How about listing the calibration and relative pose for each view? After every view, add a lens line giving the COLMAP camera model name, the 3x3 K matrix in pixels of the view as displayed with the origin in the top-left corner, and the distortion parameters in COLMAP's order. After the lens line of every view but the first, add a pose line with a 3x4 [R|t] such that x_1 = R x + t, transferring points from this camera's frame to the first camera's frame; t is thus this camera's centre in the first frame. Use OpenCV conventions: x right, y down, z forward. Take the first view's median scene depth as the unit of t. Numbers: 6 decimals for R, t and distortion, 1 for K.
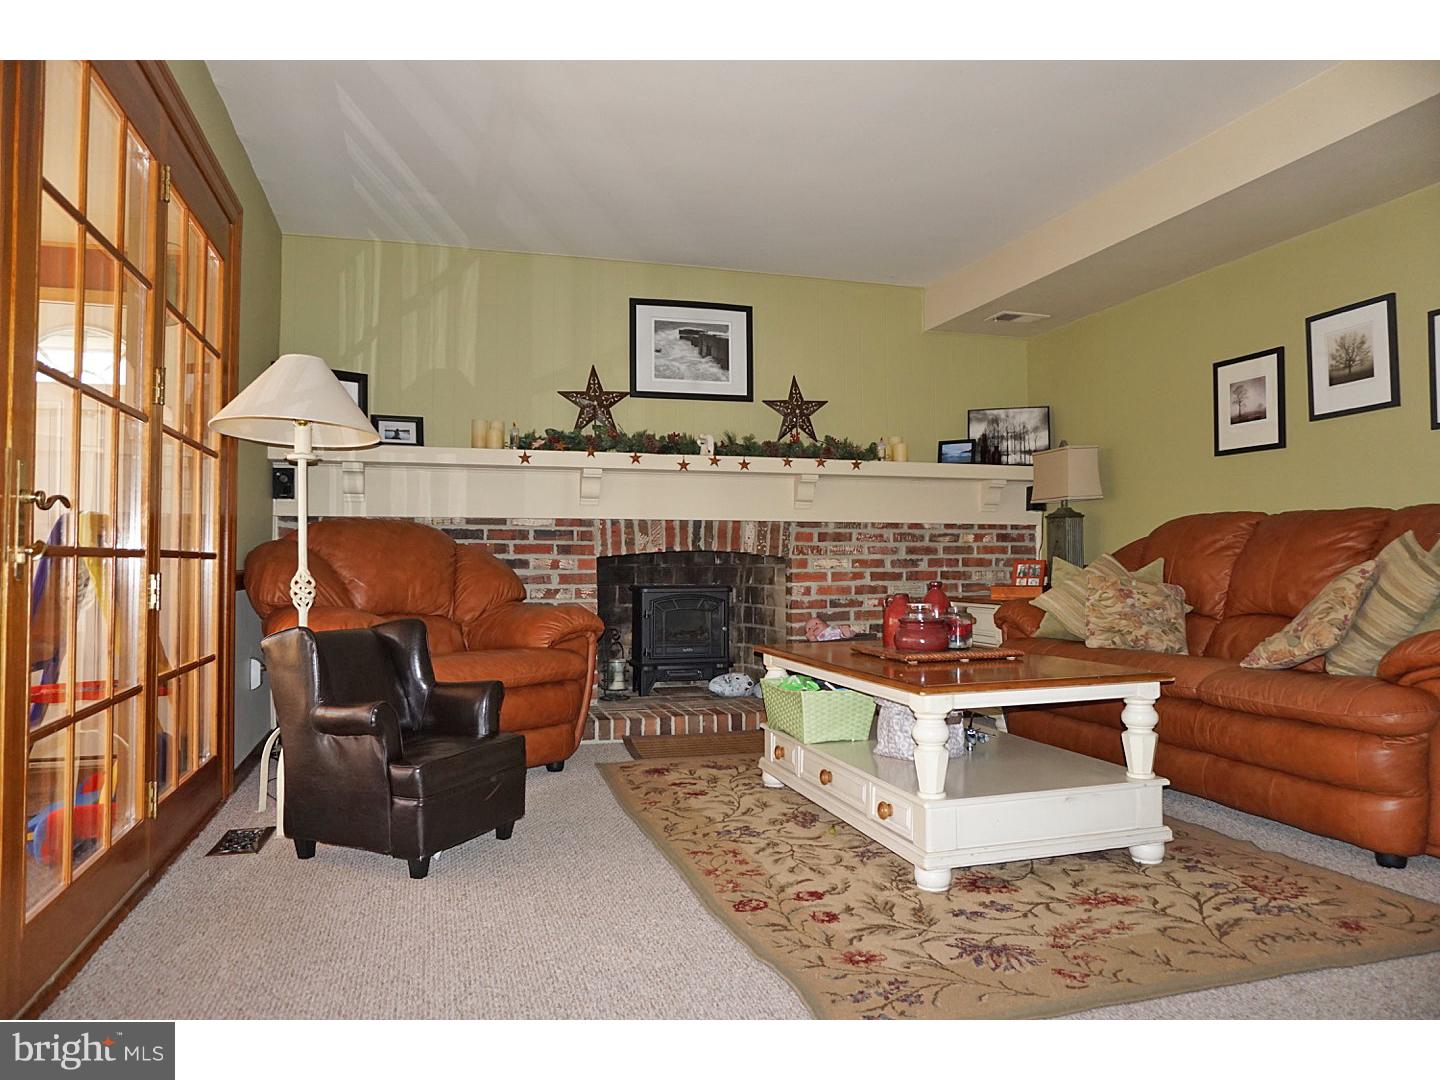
lens RADIAL K [[967.6, 0, 716.5], [0, 967.6, 541.6], [0, 0, 1]] dist [-0.044274, 0.027829]
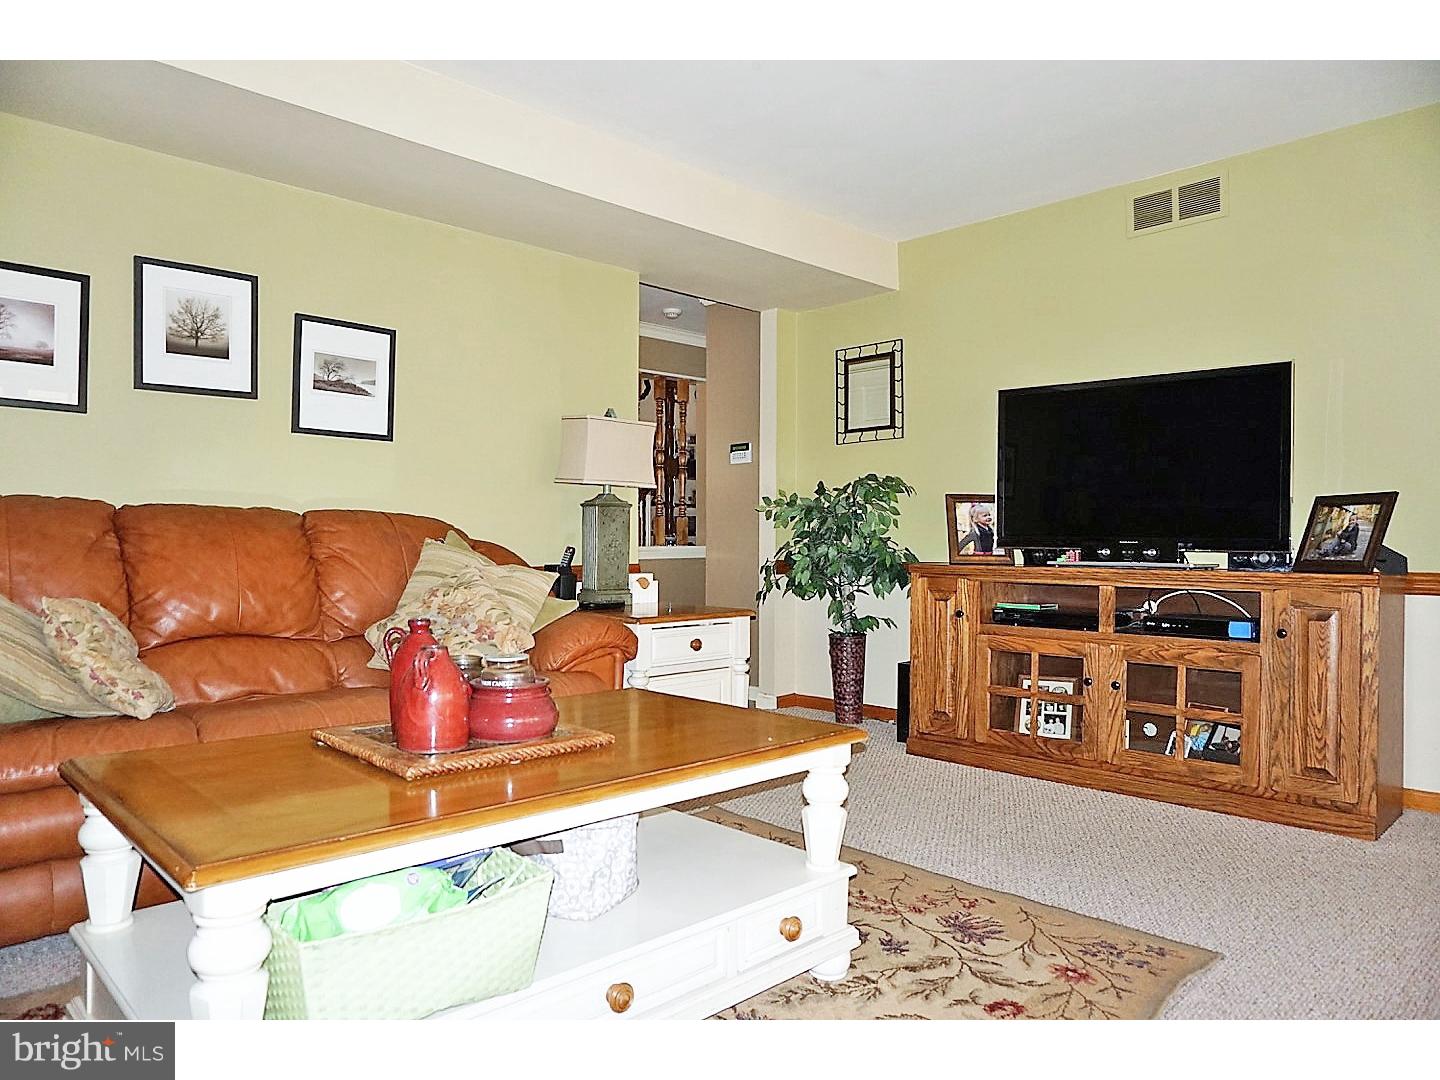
lens RADIAL K [[967.6, 0, 716.5], [0, 967.6, 541.6], [0, 0, 1]] dist [-0.044274, 0.027829]
pose [[-0.465657, -0.001964, 0.884963, -0.501477], [-0.022556, 0.999699, -0.009650, -0.005716], [-0.884678, -0.024455, -0.465561, 1.591395]]
